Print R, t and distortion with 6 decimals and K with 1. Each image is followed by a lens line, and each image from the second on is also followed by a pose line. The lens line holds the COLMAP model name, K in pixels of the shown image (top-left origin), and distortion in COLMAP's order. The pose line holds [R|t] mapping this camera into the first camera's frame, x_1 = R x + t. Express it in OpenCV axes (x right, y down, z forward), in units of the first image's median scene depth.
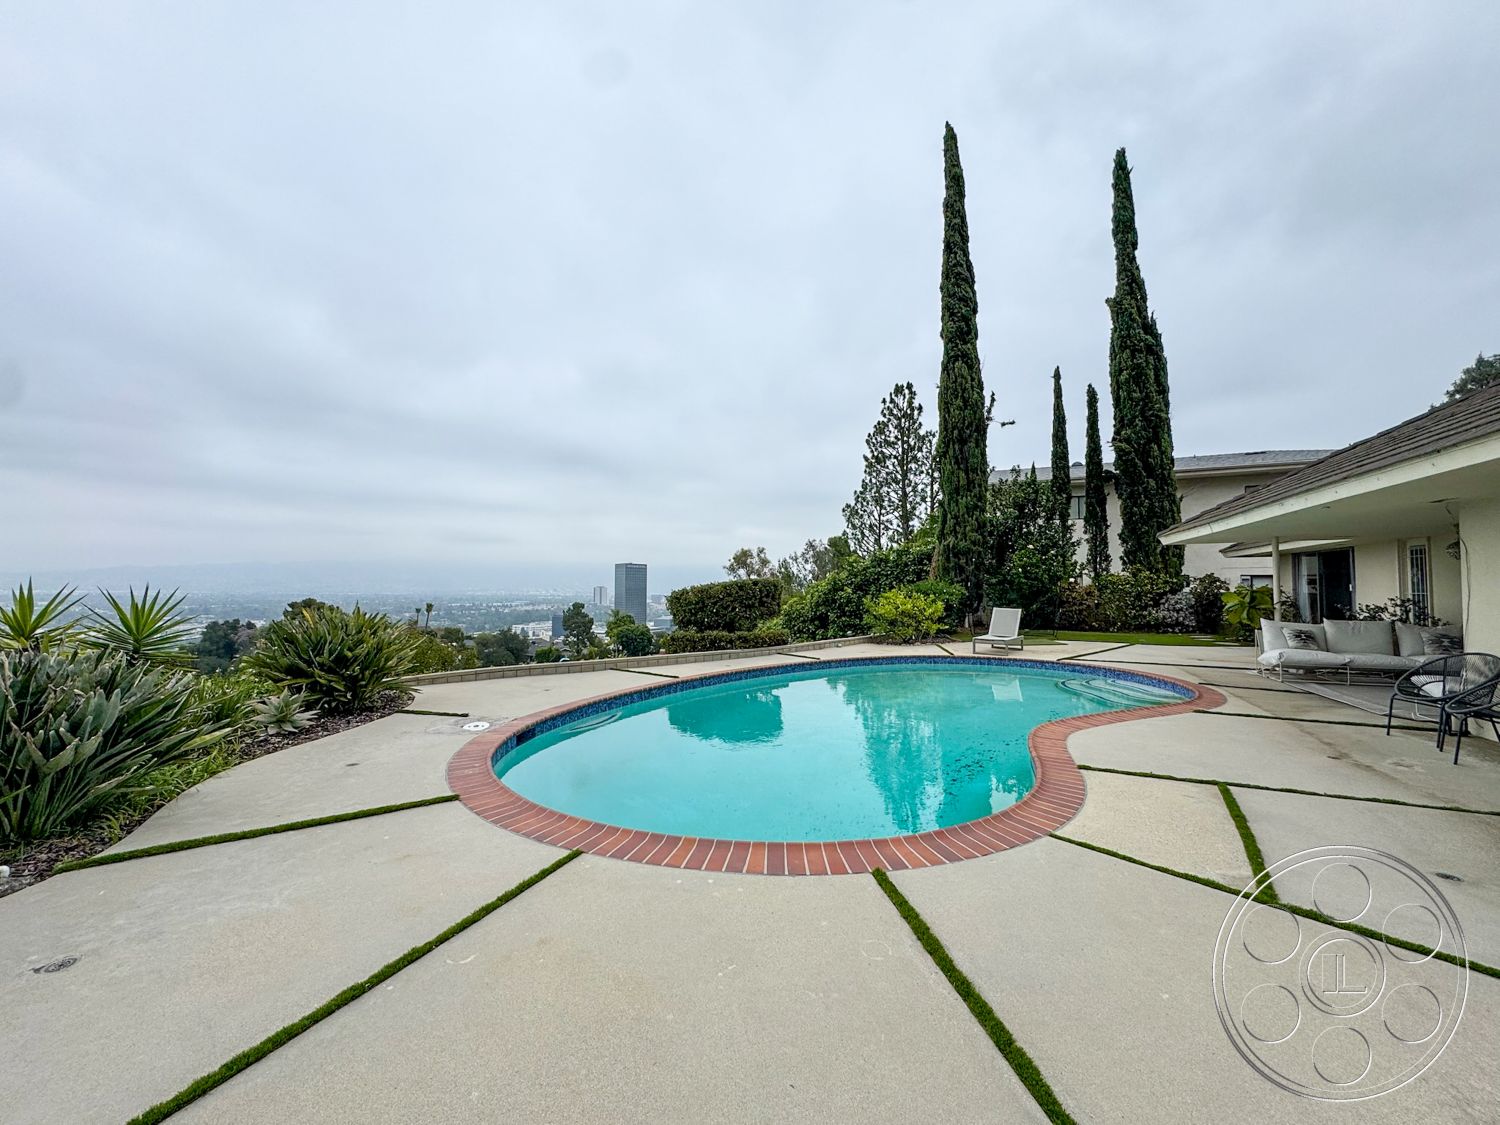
lens RADIAL K [[602.9, 0, 746.0], [0, 602.9, 561.6], [0, 0, 1]] dist [-0.001956, 0.000337]
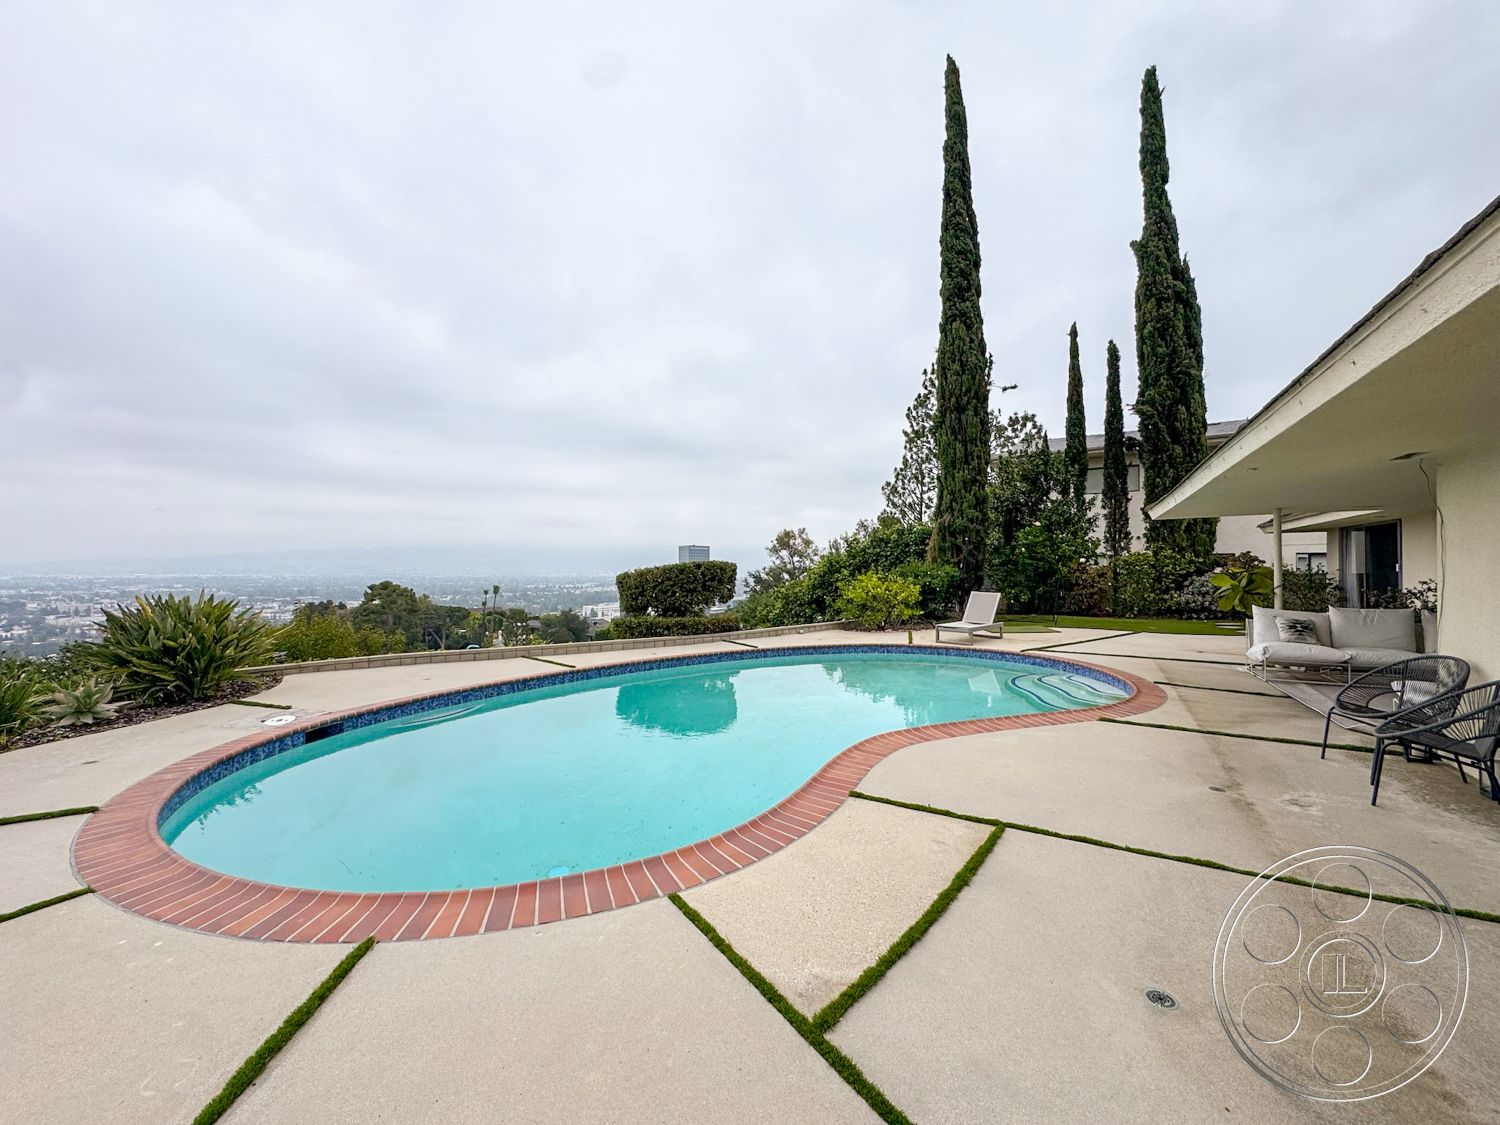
lens RADIAL K [[602.9, 0, 746.0], [0, 602.9, 561.6], [0, 0, 1]] dist [-0.001956, 0.000337]
pose [[0.994339, -0.005886, -0.106091, 0.127873], [0.009187, 0.999488, 0.030657, 0.000244], [0.105857, -0.031458, 0.993884, 0.046758]]
